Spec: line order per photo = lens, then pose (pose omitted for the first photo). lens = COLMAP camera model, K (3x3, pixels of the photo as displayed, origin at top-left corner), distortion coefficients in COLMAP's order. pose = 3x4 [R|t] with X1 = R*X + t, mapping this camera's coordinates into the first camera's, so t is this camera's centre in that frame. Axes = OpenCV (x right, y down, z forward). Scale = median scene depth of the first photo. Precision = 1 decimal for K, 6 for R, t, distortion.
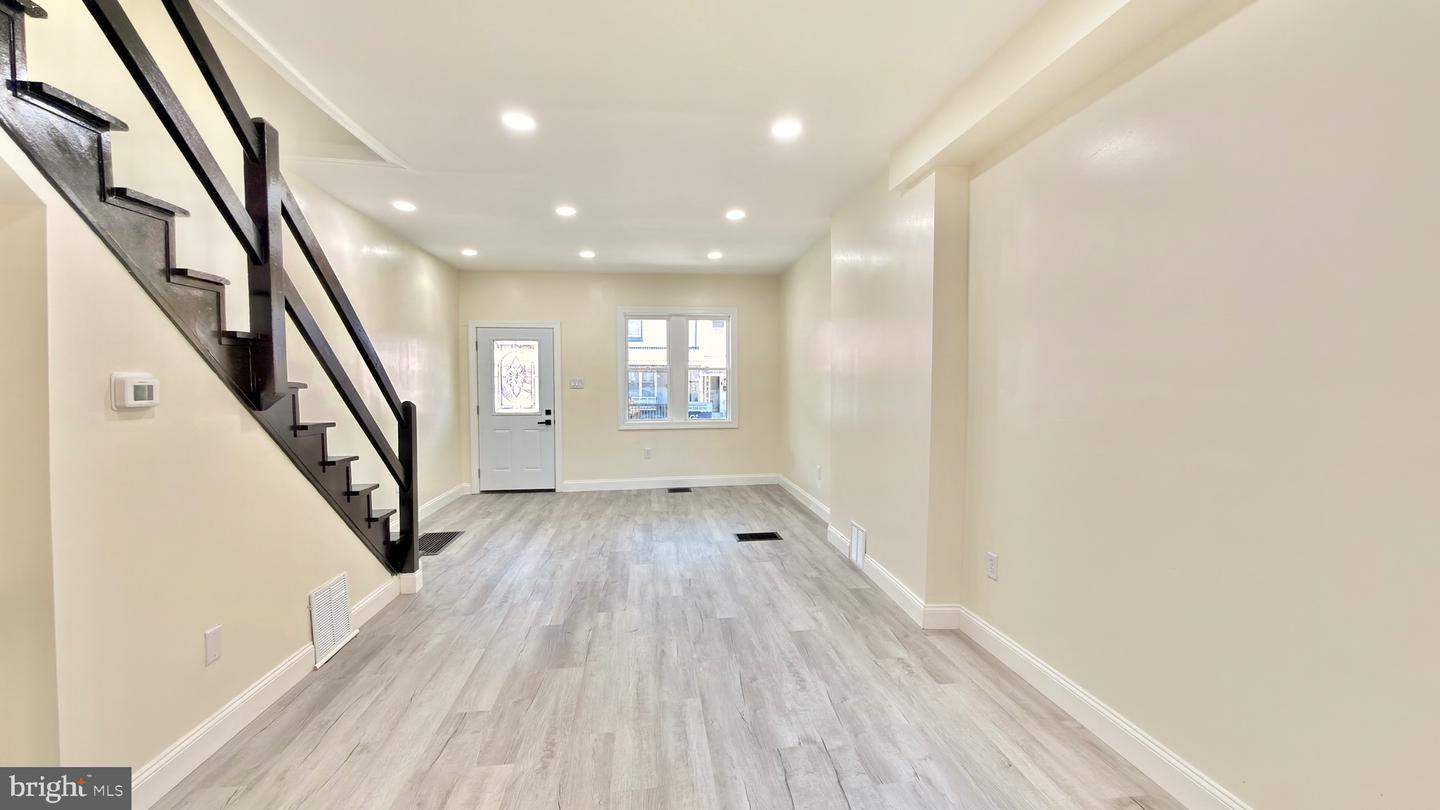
lens RADIAL K [[577.4, 0, 723.4], [0, 577.4, 401.9], [0, 0, 1]] dist [-0.004118, 0.000822]
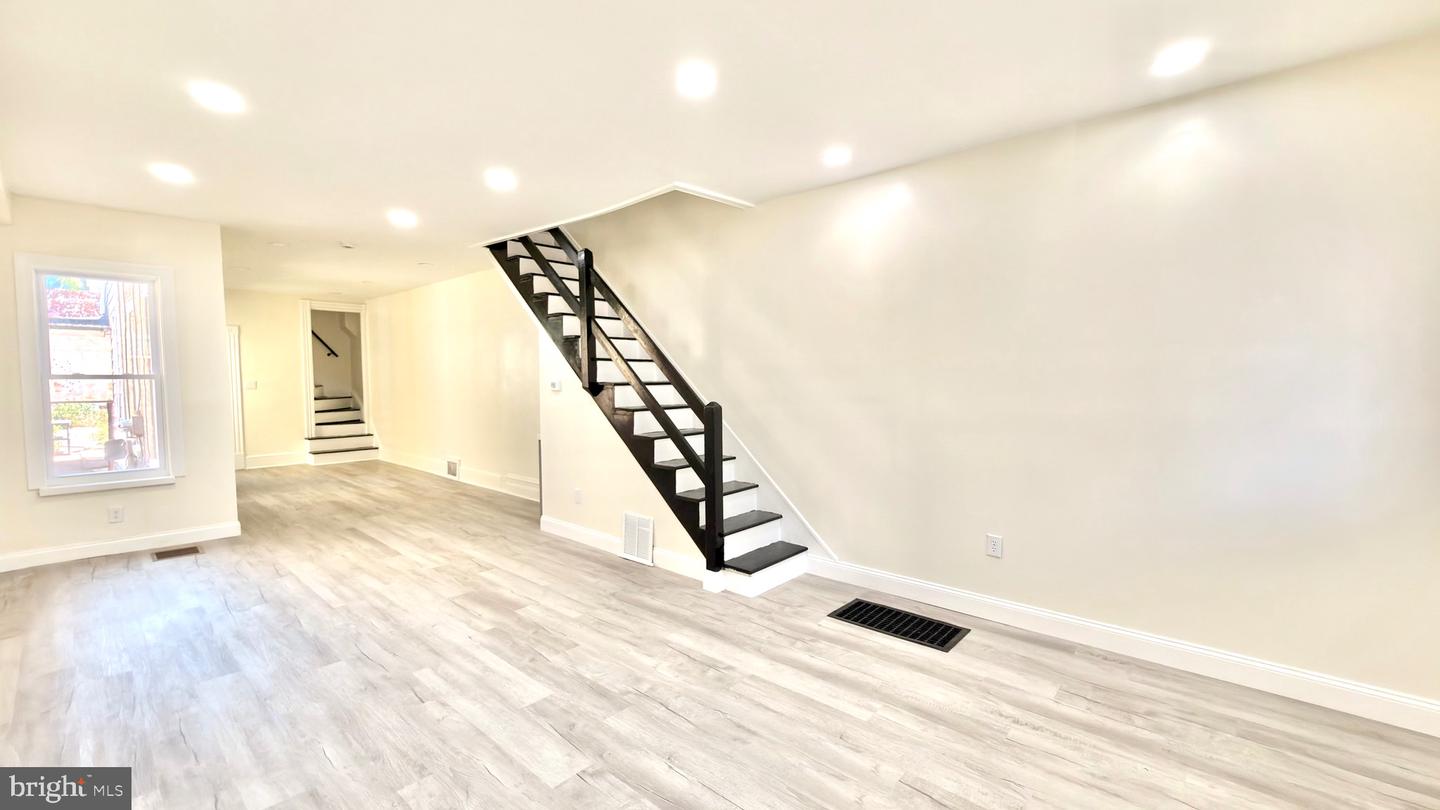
lens RADIAL K [[577.4, 0, 722.9], [0, 577.4, 405.8], [0, 0, 1]] dist [-0.004118, 0.000822]
pose [[-0.751220, 0.038859, -0.658907, 0.104907], [-0.018978, 0.996581, 0.080410, -0.076598], [0.659779, 0.072910, -0.747915, 1.791500]]
